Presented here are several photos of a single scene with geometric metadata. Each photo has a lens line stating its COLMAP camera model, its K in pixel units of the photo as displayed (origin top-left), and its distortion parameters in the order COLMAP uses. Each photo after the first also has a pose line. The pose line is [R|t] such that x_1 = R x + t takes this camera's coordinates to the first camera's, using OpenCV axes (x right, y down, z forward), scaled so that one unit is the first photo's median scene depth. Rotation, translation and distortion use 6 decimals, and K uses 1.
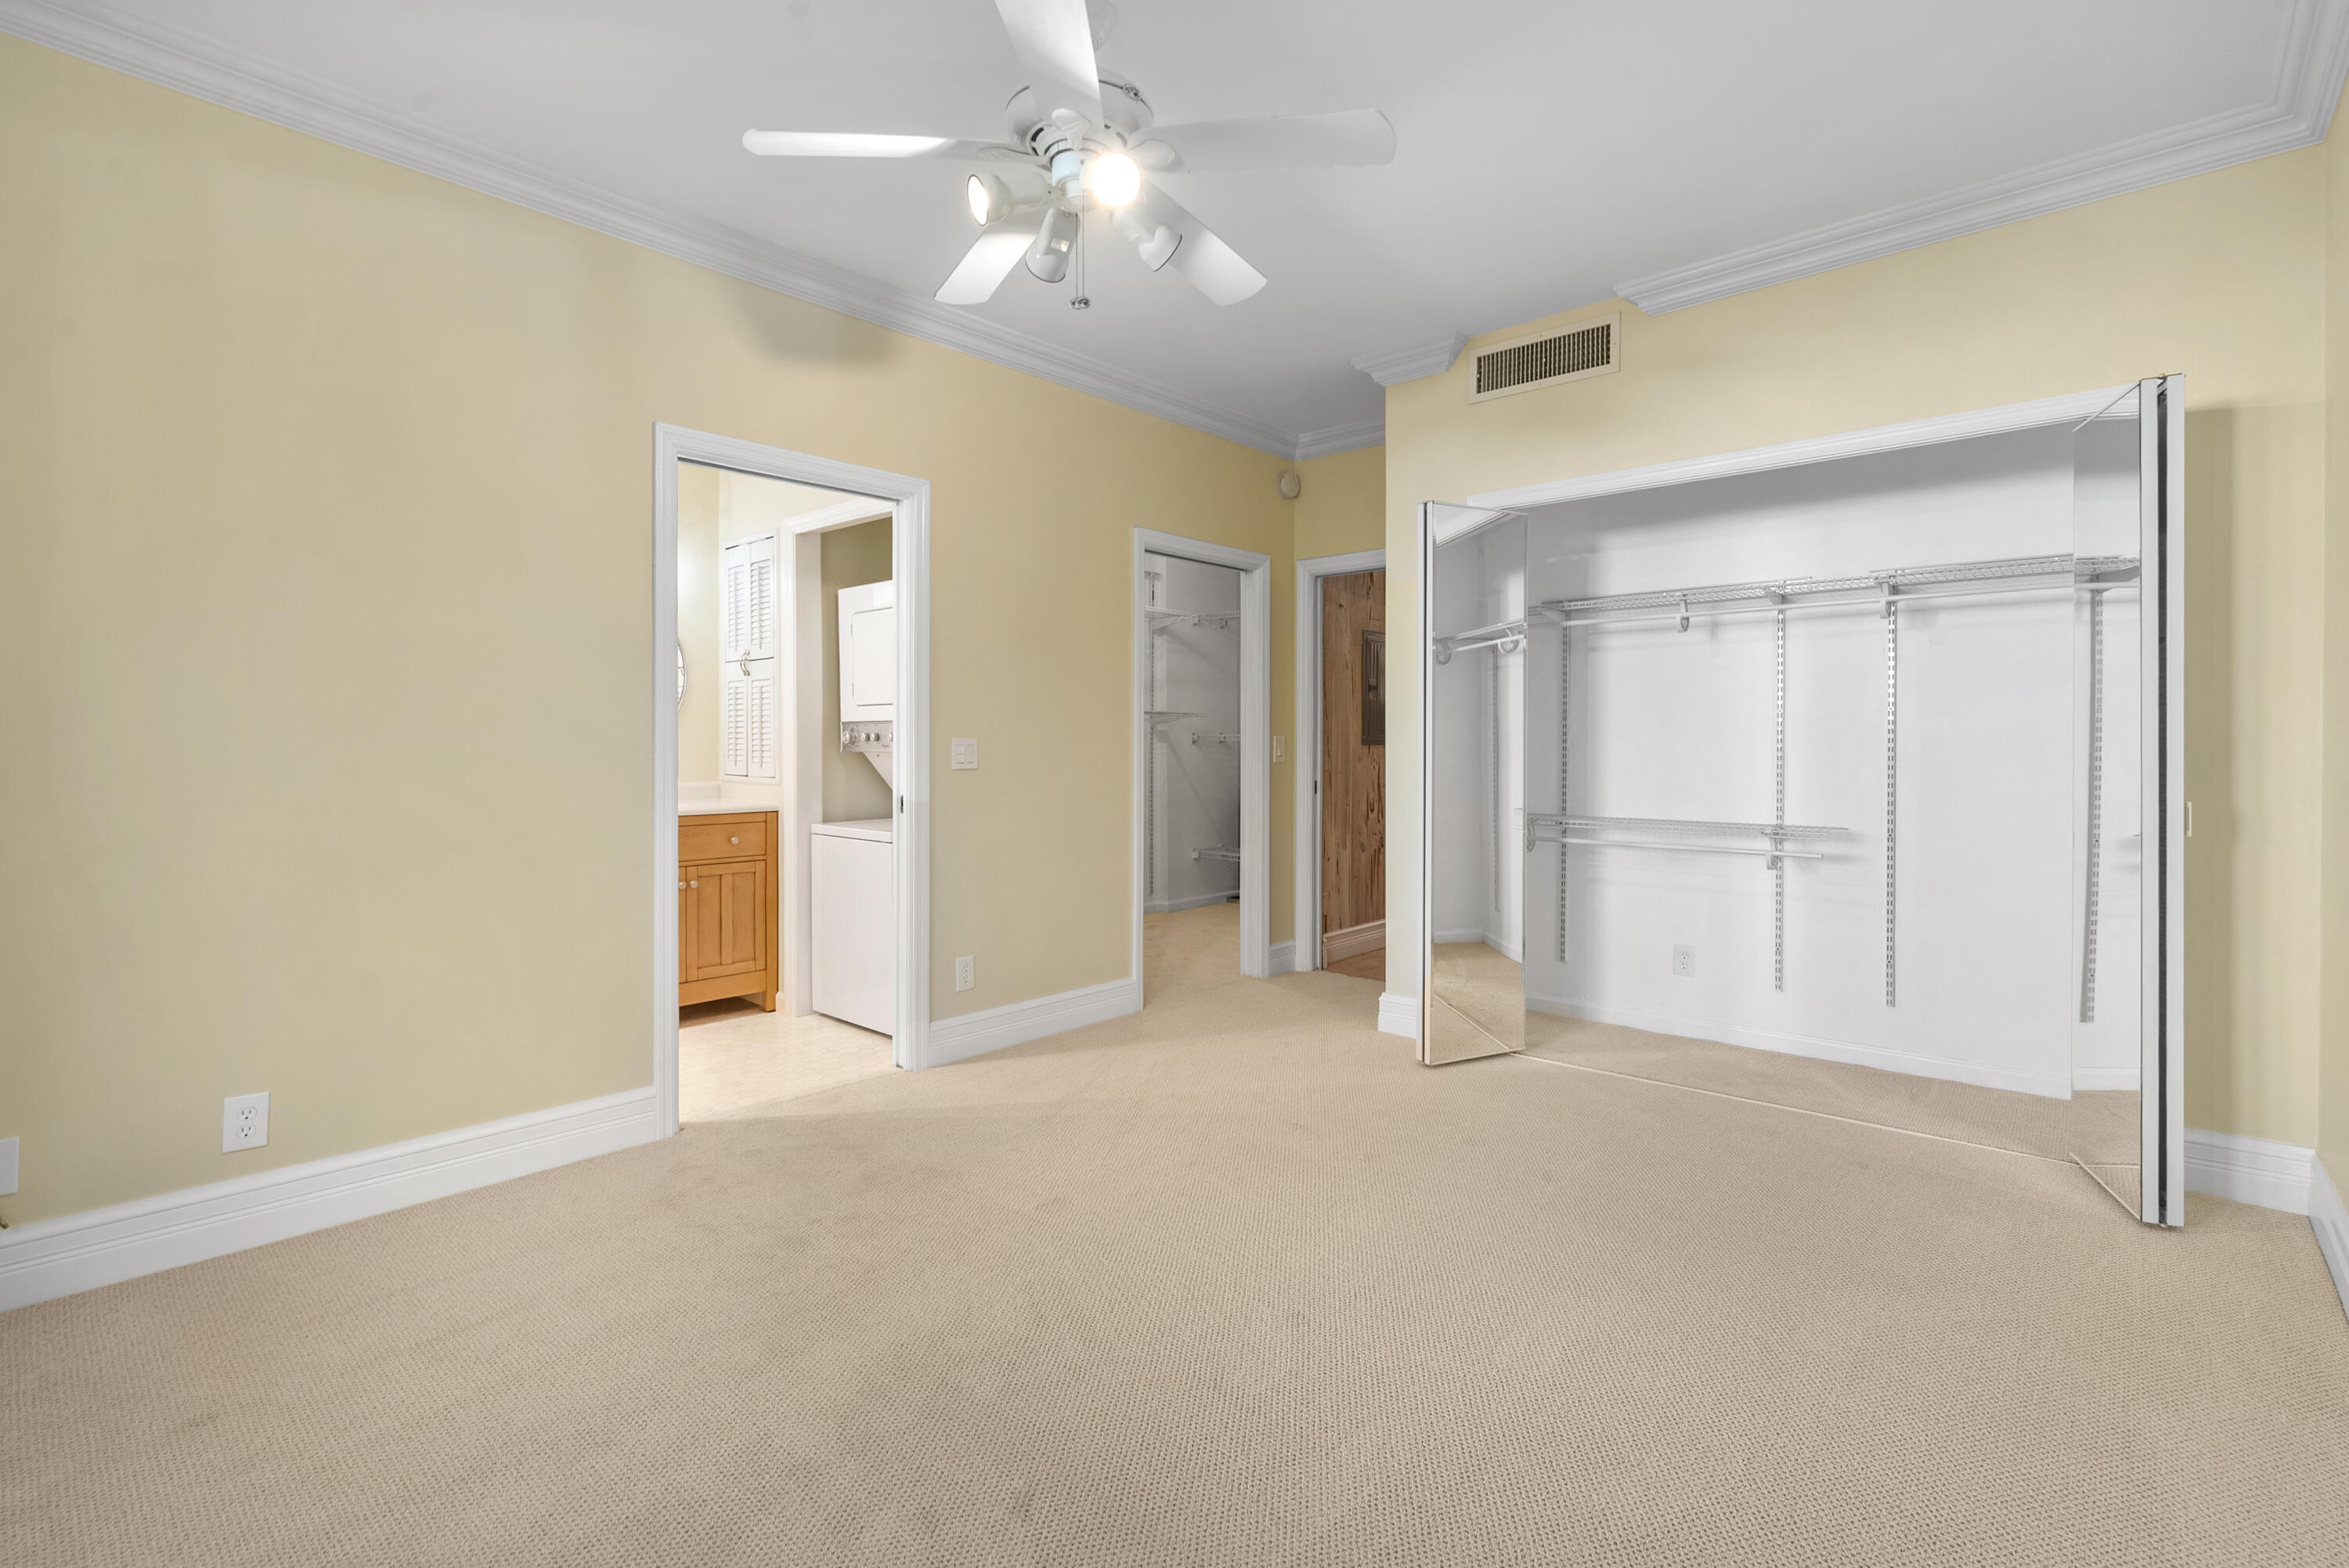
lens RADIAL K [[1073.6, 0, 1169.8], [0, 1073.6, 765.1], [0, 0, 1]] dist [-0.005450, 0.003082]
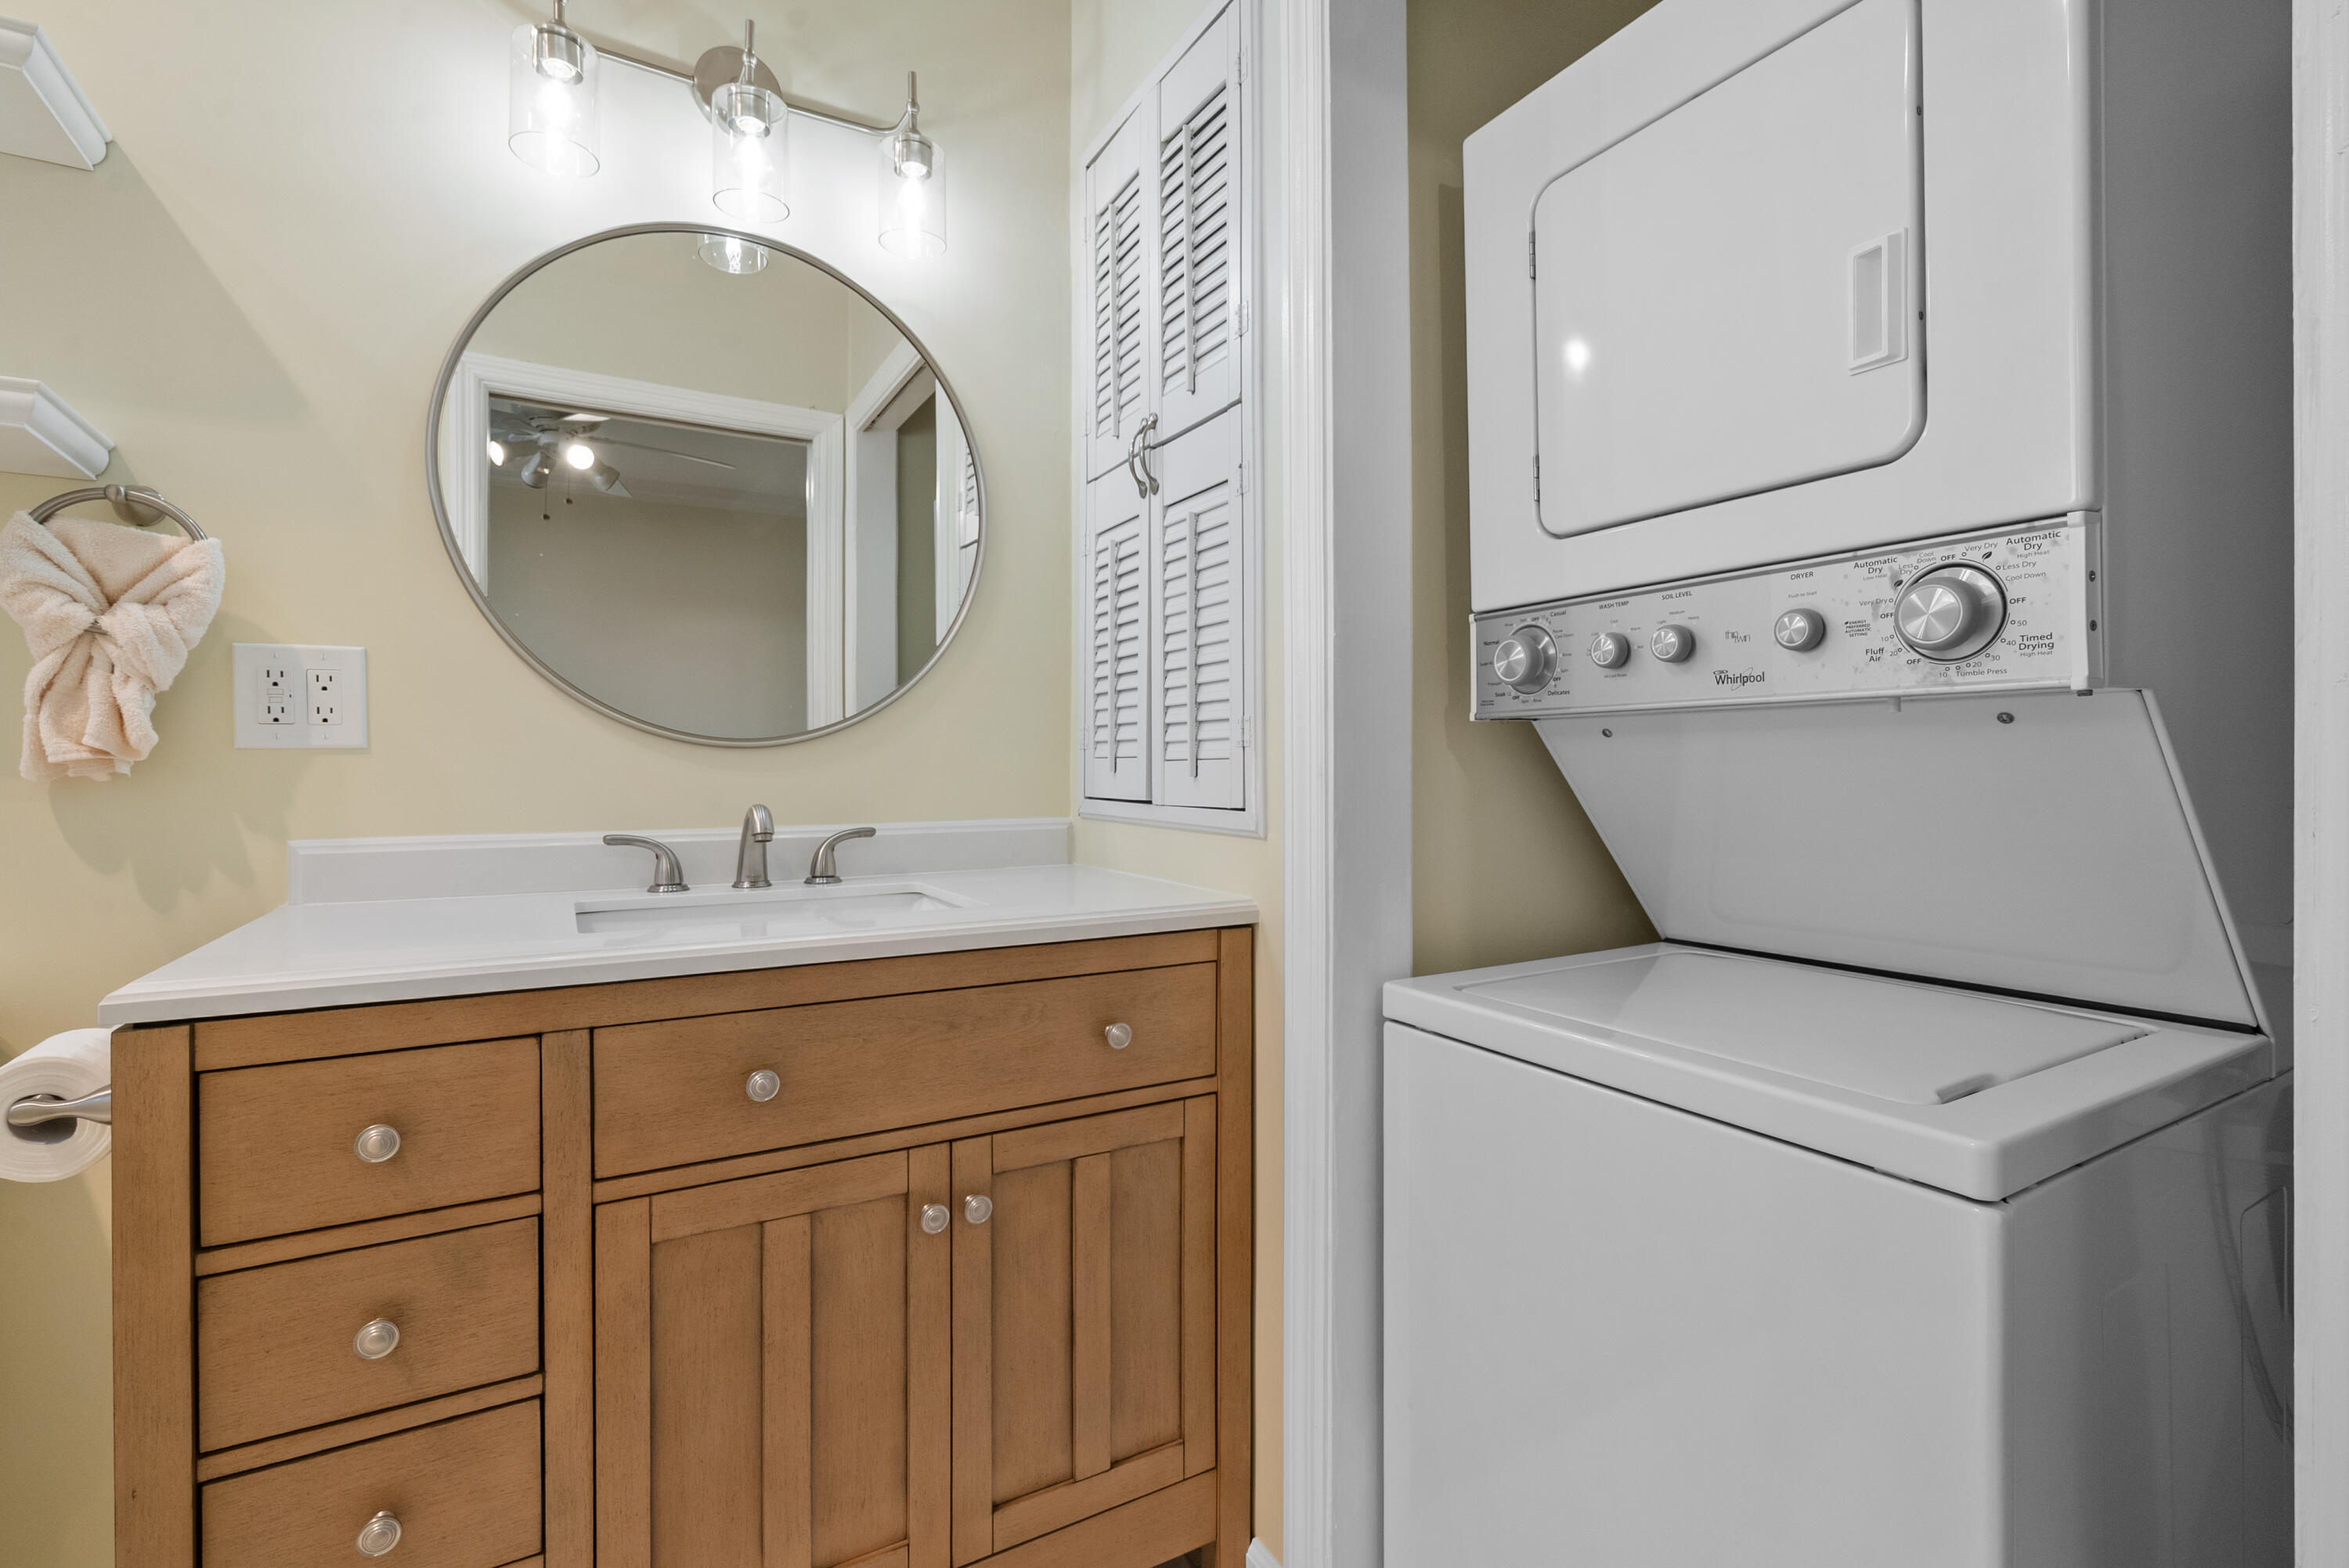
lens RADIAL K [[1073.6, 0, 1171.7], [0, 1073.6, 775.0], [0, 0, 1]] dist [-0.005450, 0.003082]
pose [[0.952411, -0.001991, -0.304809, -0.299690], [-0.001330, 0.999942, -0.010687, 0.005456], [0.304813, 0.010584, 0.952353, 0.719750]]
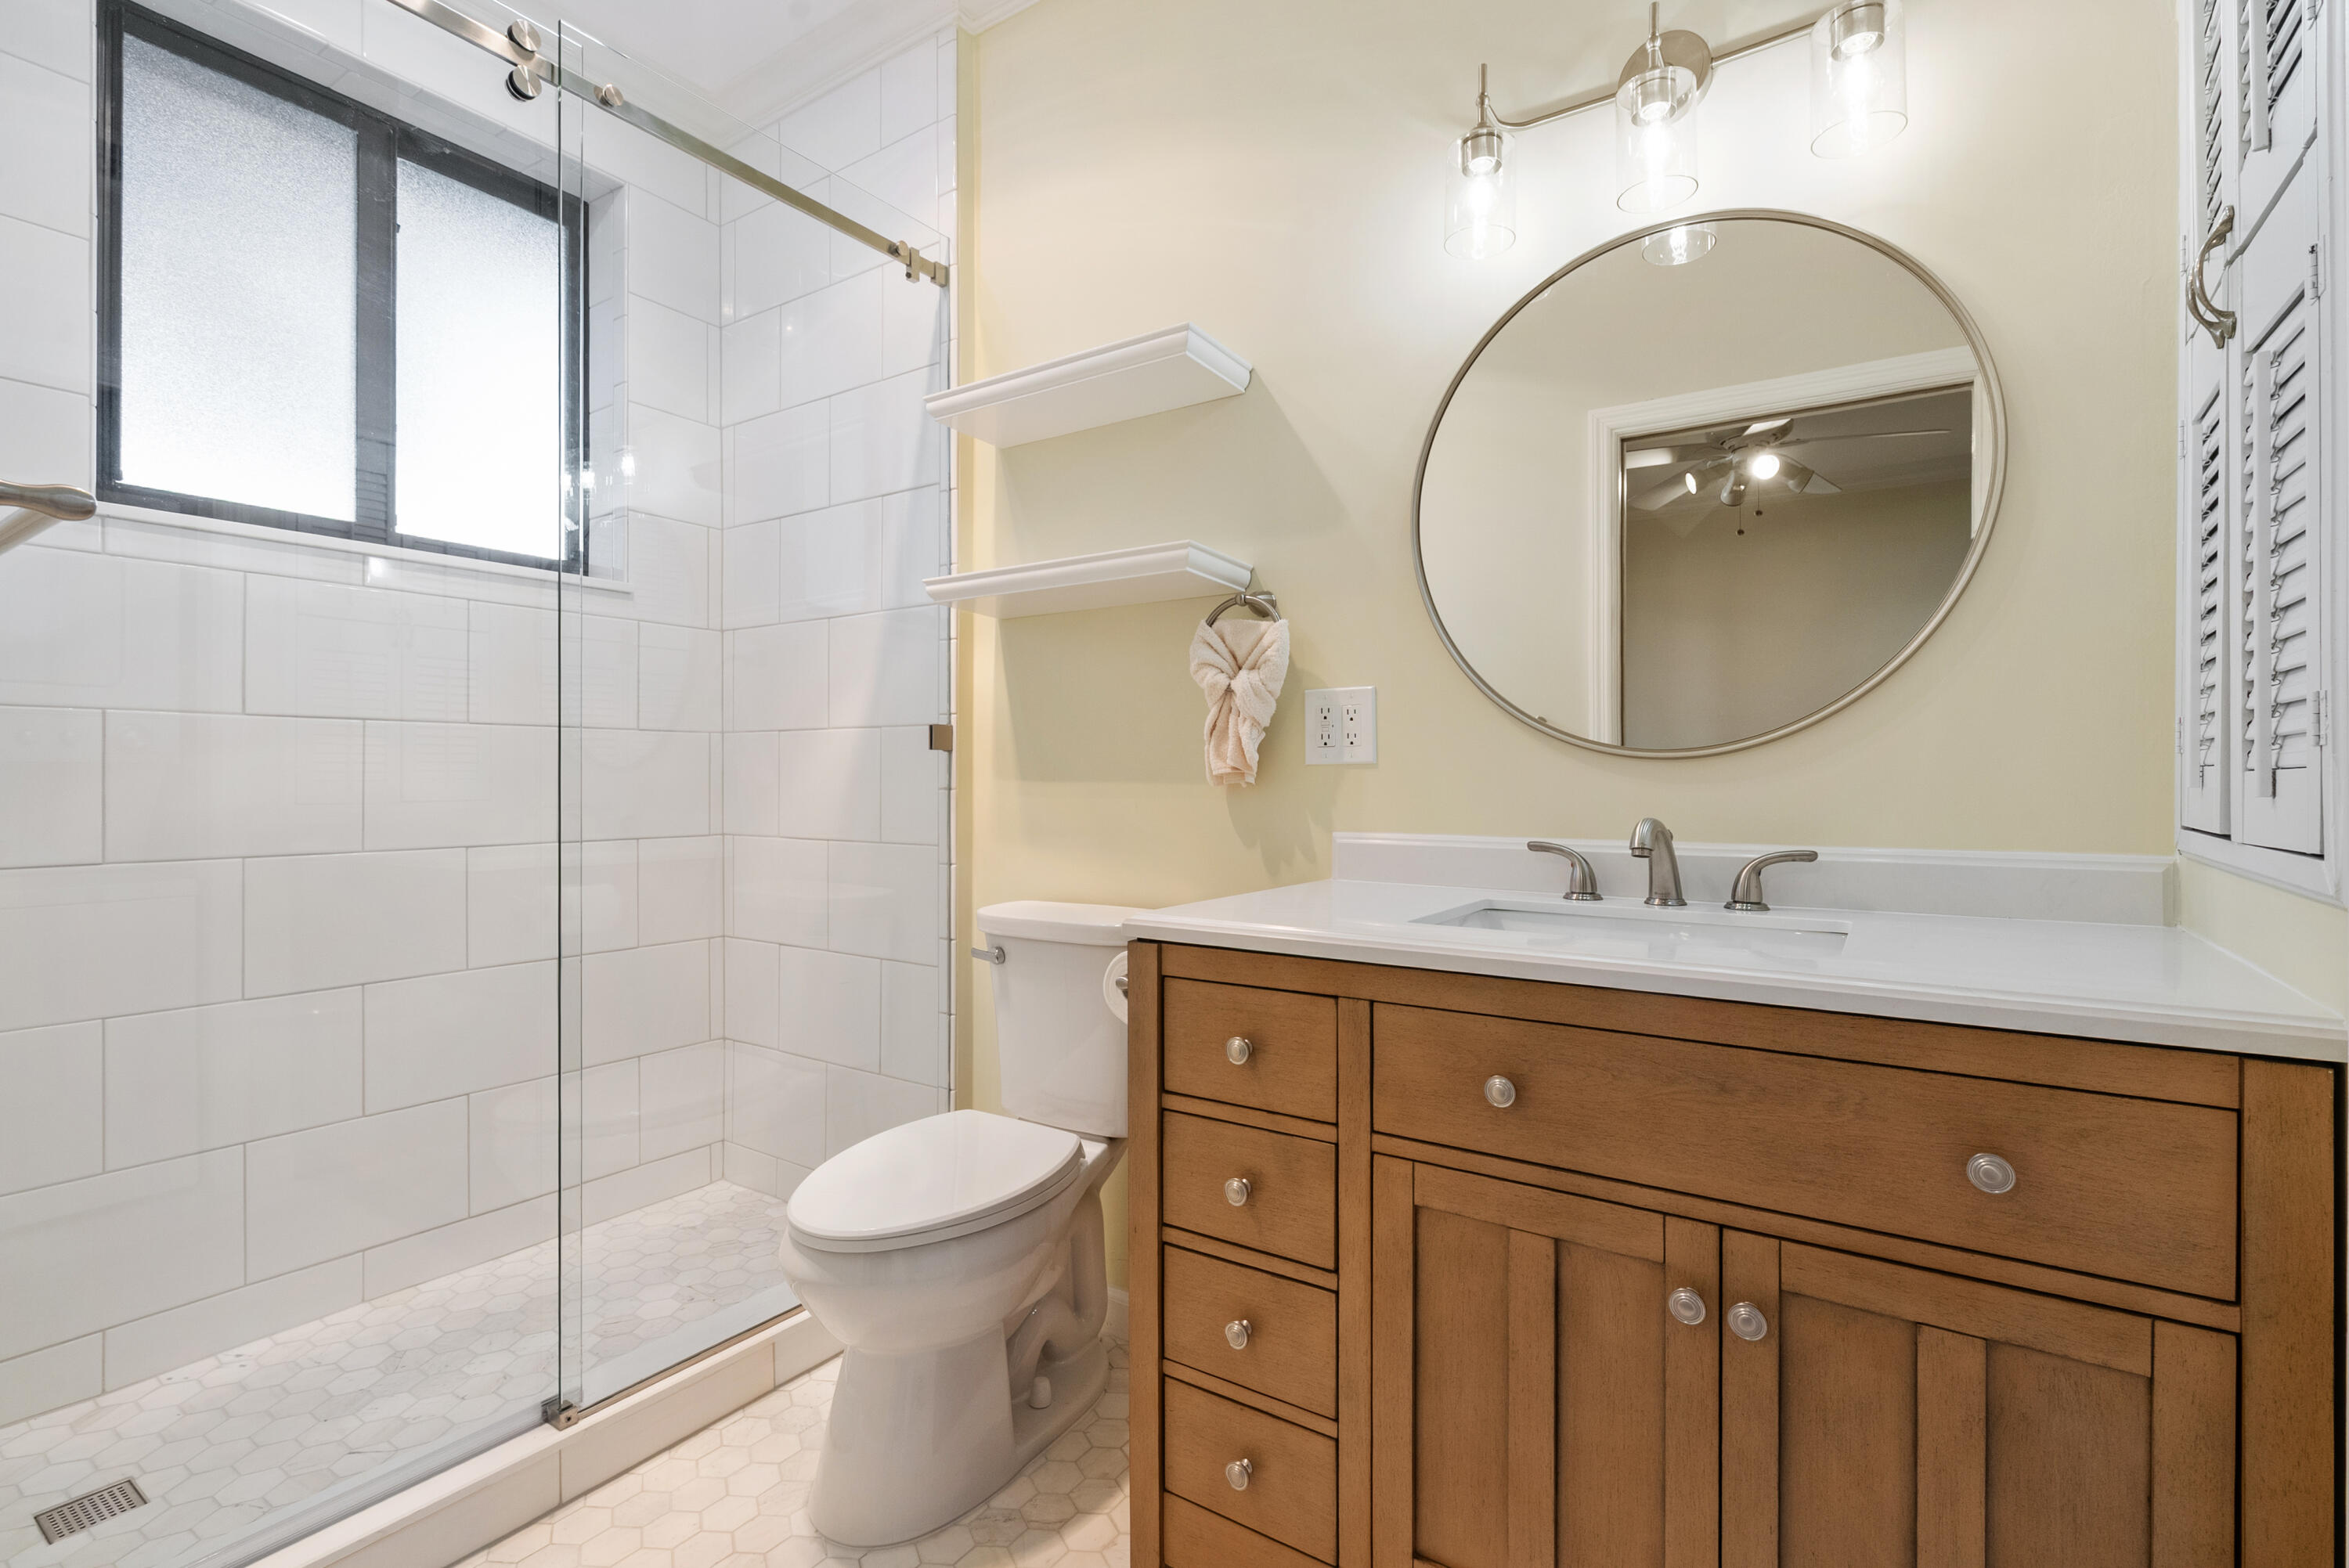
lens RADIAL K [[1073.6, 0, 1167.3], [0, 1073.6, 778.4], [0, 0, 1]] dist [-0.005450, 0.003082]
pose [[0.135636, -0.002407, -0.990756, -0.231540], [-0.018588, 0.999815, -0.004974, 0.003795], [0.990584, 0.019091, 0.135566, 0.806779]]
